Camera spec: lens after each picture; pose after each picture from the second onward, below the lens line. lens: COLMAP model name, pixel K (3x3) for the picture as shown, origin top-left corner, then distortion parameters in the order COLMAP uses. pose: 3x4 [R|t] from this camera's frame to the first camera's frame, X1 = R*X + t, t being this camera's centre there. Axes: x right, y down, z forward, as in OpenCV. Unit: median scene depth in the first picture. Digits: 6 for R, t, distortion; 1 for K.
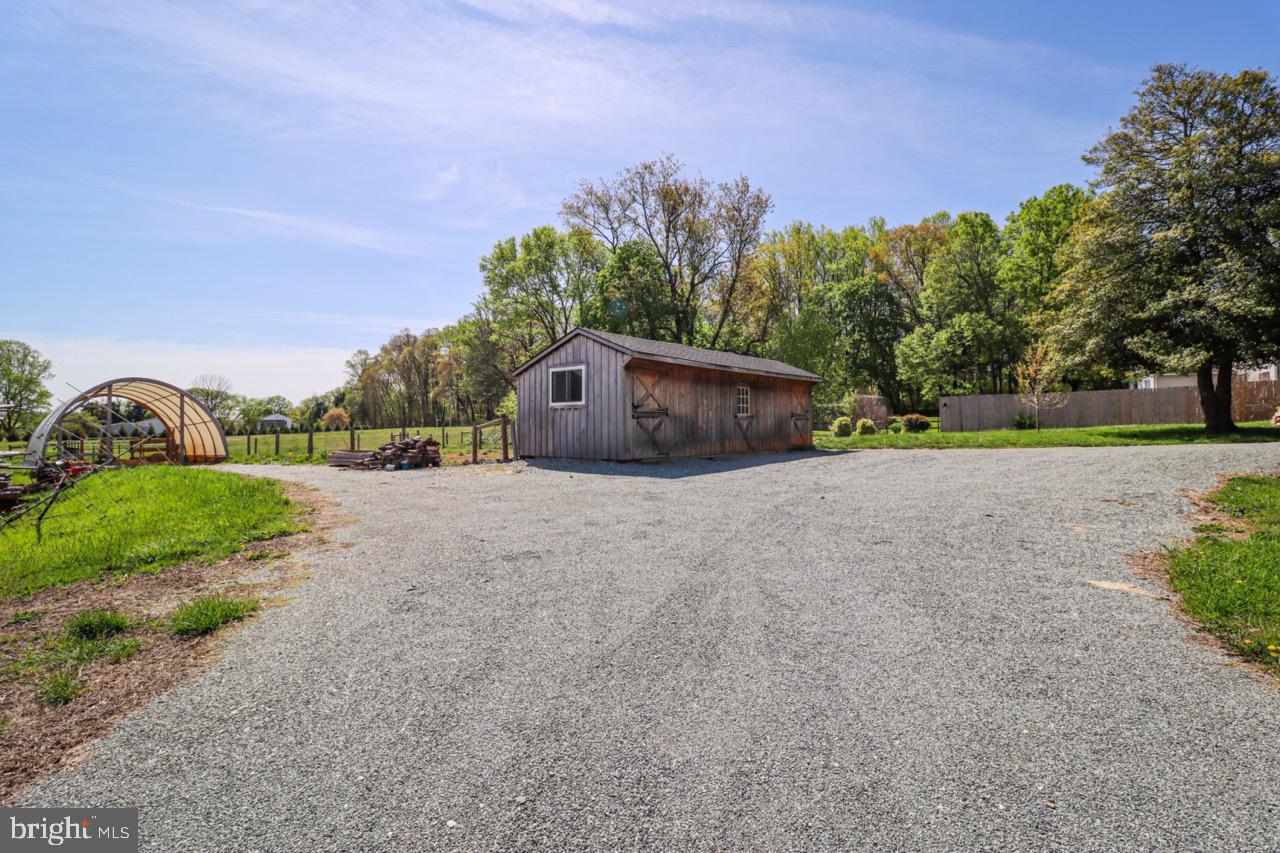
lens RADIAL K [[586.3, 0, 646.2], [0, 586.3, 424.2], [0, 0, 1]] dist [-0.006466, -0.006996]
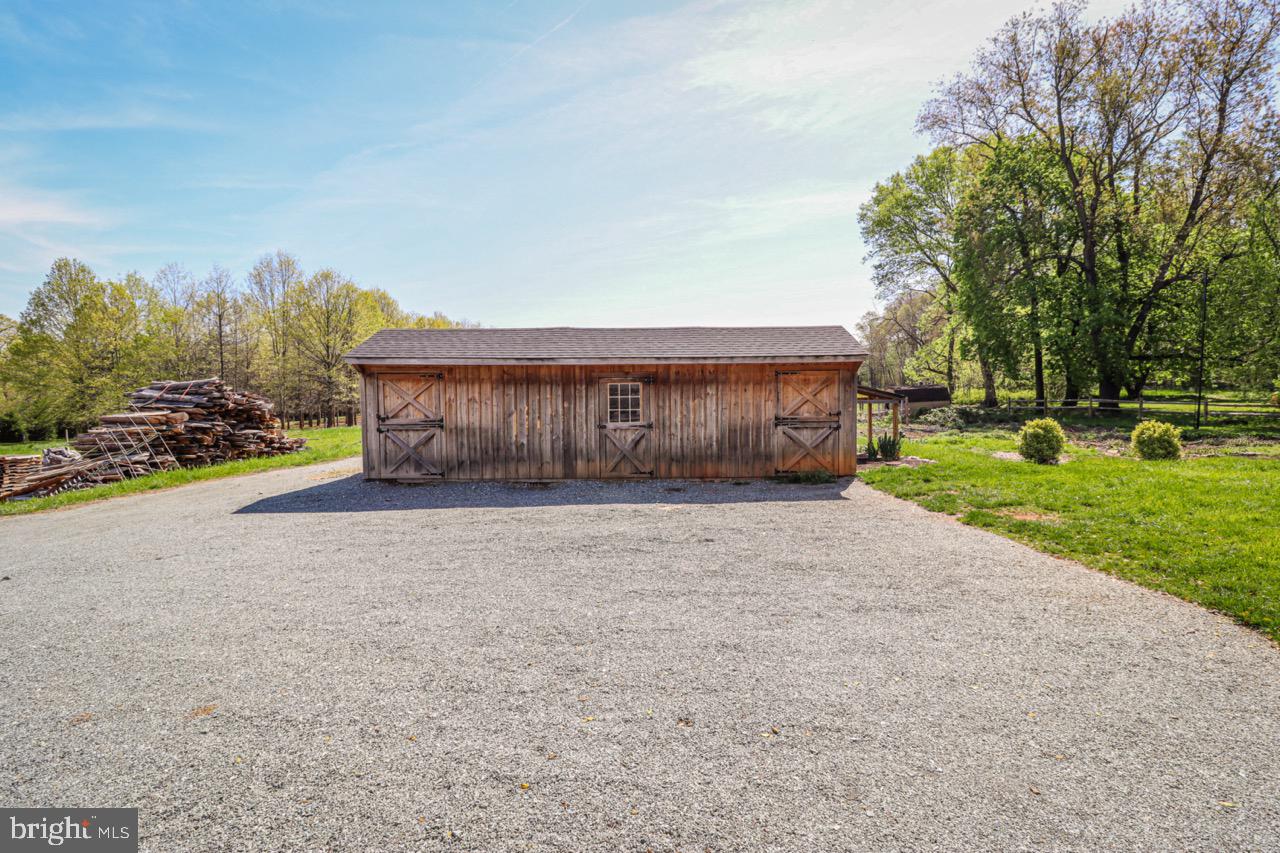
lens RADIAL K [[586.3, 0, 628.6], [0, 586.3, 389.3], [0, 0, 1]] dist [-0.006466, -0.006996]
pose [[0.611392, -0.000296, -0.791328, 0.077475], [0.011422, 0.999899, 0.008451, -0.006668], [0.791245, -0.014206, 0.611334, 0.065524]]
